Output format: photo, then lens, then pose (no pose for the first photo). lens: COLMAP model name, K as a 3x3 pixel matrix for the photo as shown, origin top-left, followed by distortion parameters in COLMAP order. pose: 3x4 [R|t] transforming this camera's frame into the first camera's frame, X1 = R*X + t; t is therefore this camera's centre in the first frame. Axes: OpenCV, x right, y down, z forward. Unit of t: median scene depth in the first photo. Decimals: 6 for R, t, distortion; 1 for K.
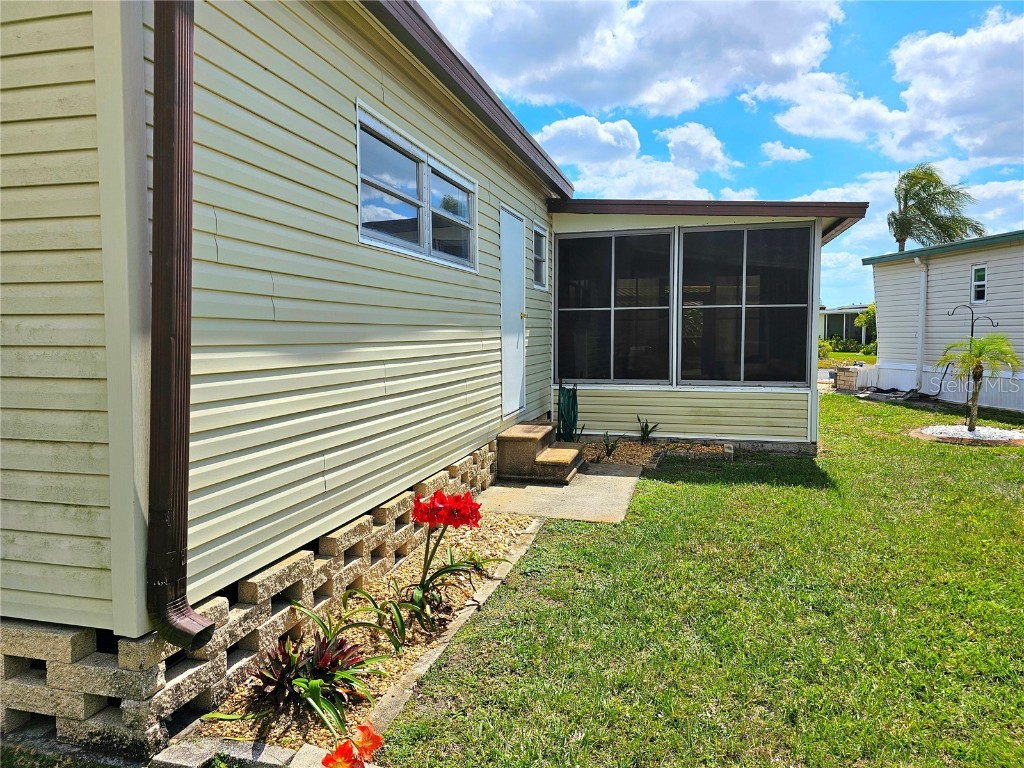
lens RADIAL K [[685.5, 0, 520.4], [0, 685.5, 383.9], [0, 0, 1]] dist [0.098107, -0.111138]
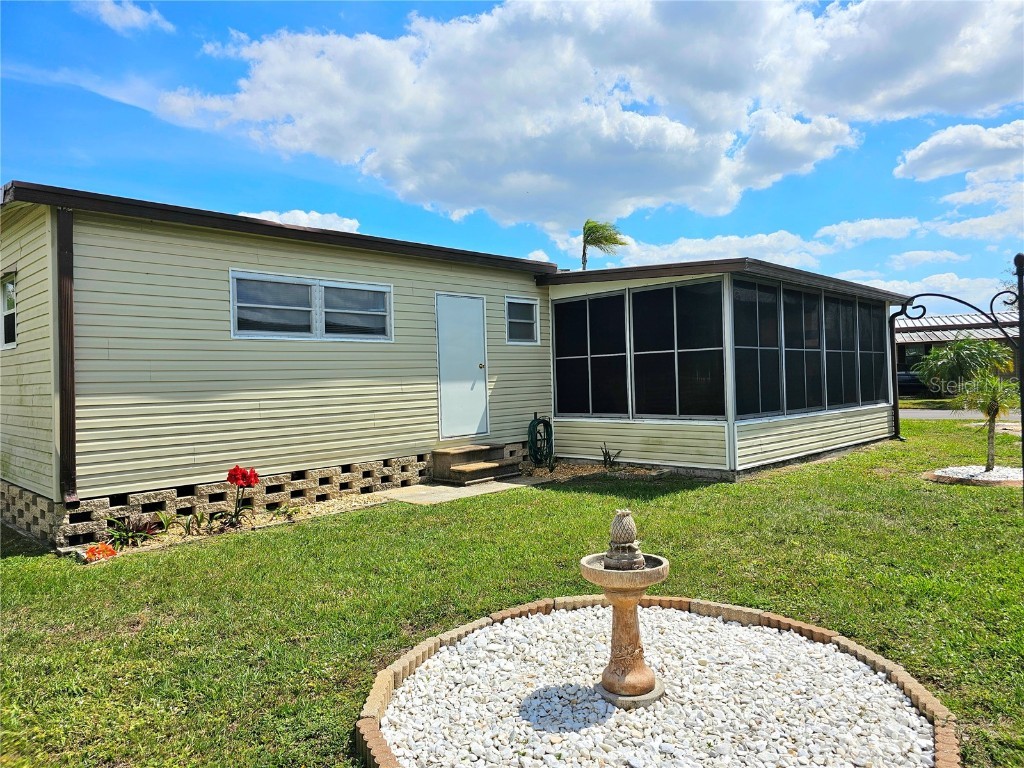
lens RADIAL K [[685.5, 0, 520.4], [0, 685.5, 383.9], [0, 0, 1]] dist [0.098107, -0.111138]
pose [[0.877840, -0.018313, -0.478604, 0.645640], [-0.009315, 0.998427, -0.055288, 0.010457], [0.478864, 0.052992, 0.876288, -0.148488]]
